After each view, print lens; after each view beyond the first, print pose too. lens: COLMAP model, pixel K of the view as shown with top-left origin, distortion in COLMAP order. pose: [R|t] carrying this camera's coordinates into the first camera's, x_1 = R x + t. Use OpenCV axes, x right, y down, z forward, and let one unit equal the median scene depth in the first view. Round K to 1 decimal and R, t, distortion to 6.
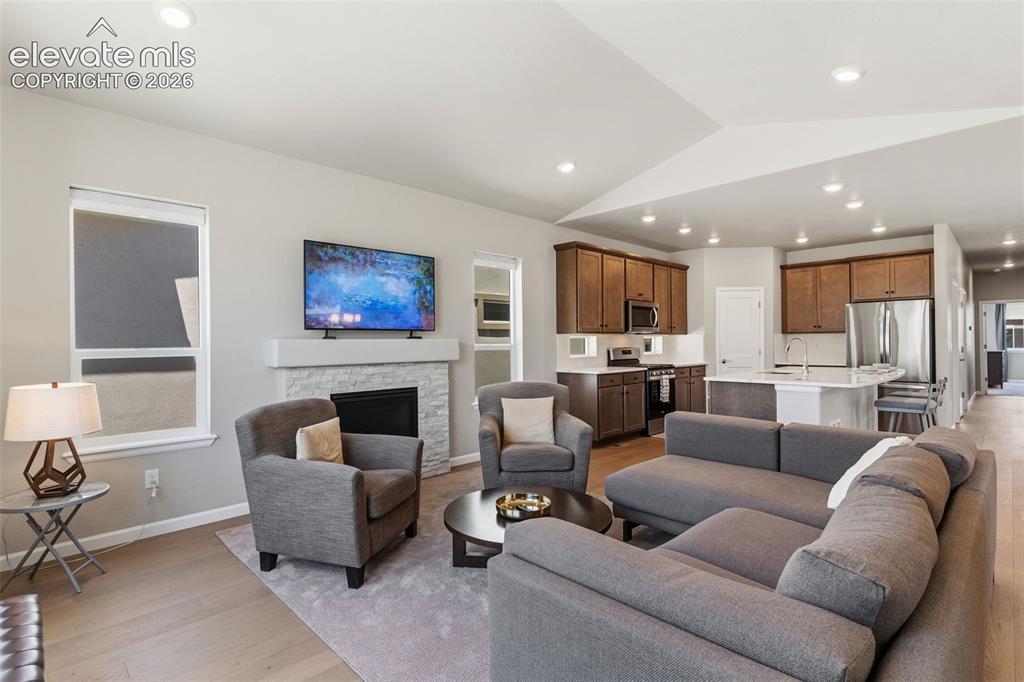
lens RADIAL K [[491.6, 0, 512.3], [0, 491.6, 342.8], [0, 0, 1]] dist [0.002856, 0.000347]
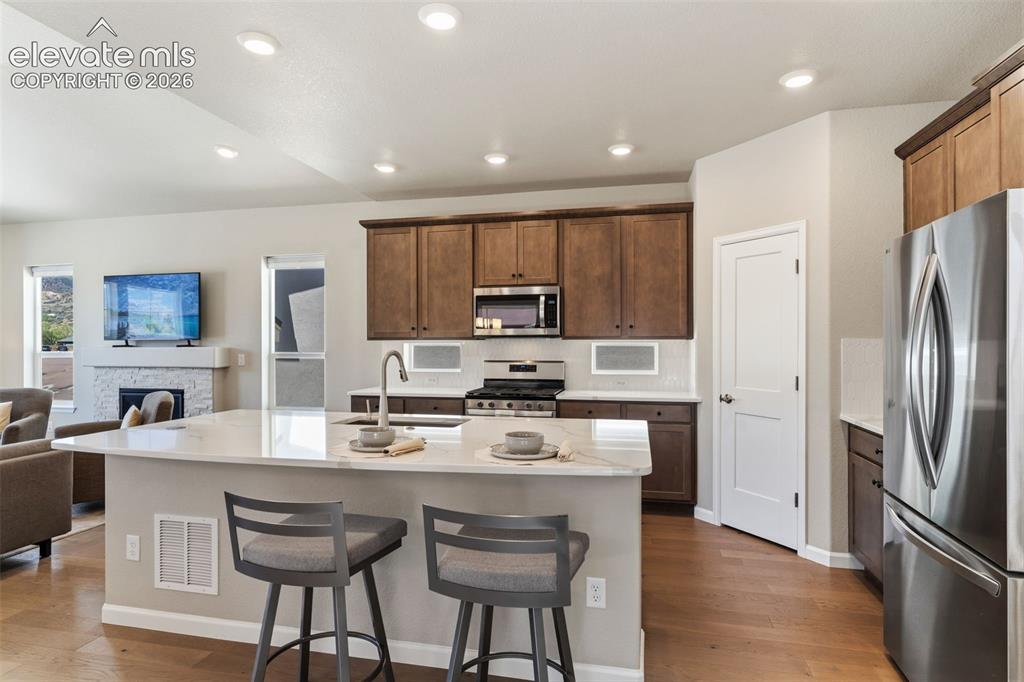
lens RADIAL K [[557.3, 0, 512.0], [0, 557.3, 341.0], [0, 0, 1]] dist [-0.001506, -0.000235]
pose [[0.536652, 0.005963, -0.843782, 0.913869], [-0.002914, 0.999982, 0.005214, -0.021460], [0.843799, -0.000339, 0.536660, 0.670328]]
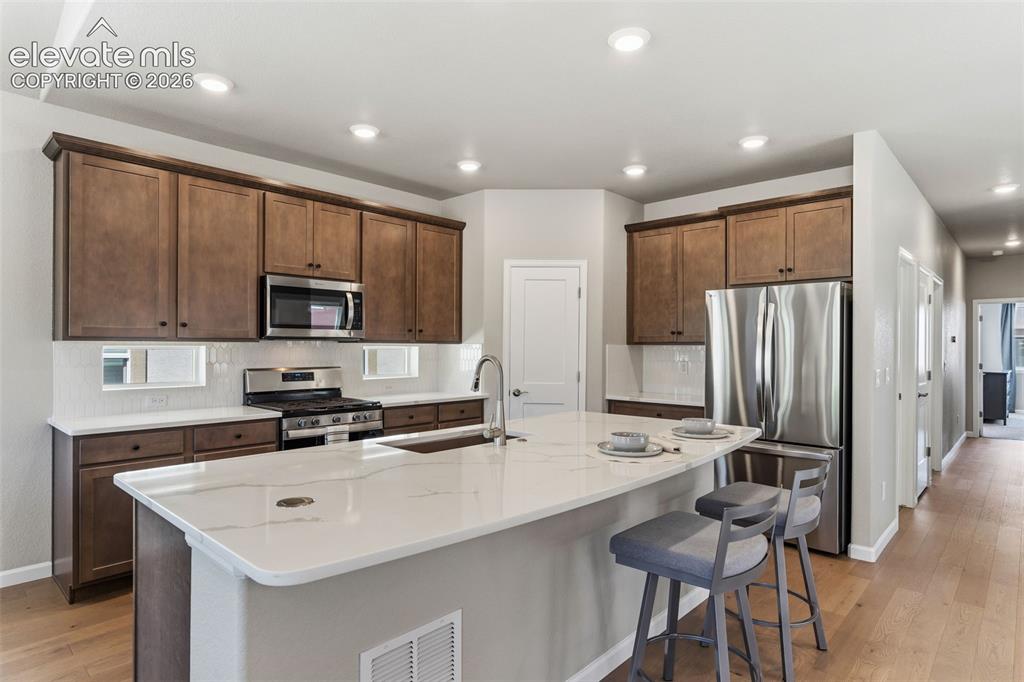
lens RADIAL K [[561.6, 0, 511.4], [0, 561.6, 347.0], [0, 0, 1]] dist [-0.002645, 0.000414]
pose [[0.999005, 0.013301, 0.042559, 0.478458], [-0.013362, 0.999910, 0.001157, -0.017932], [-0.042539, -0.001724, 0.999093, 0.437290]]
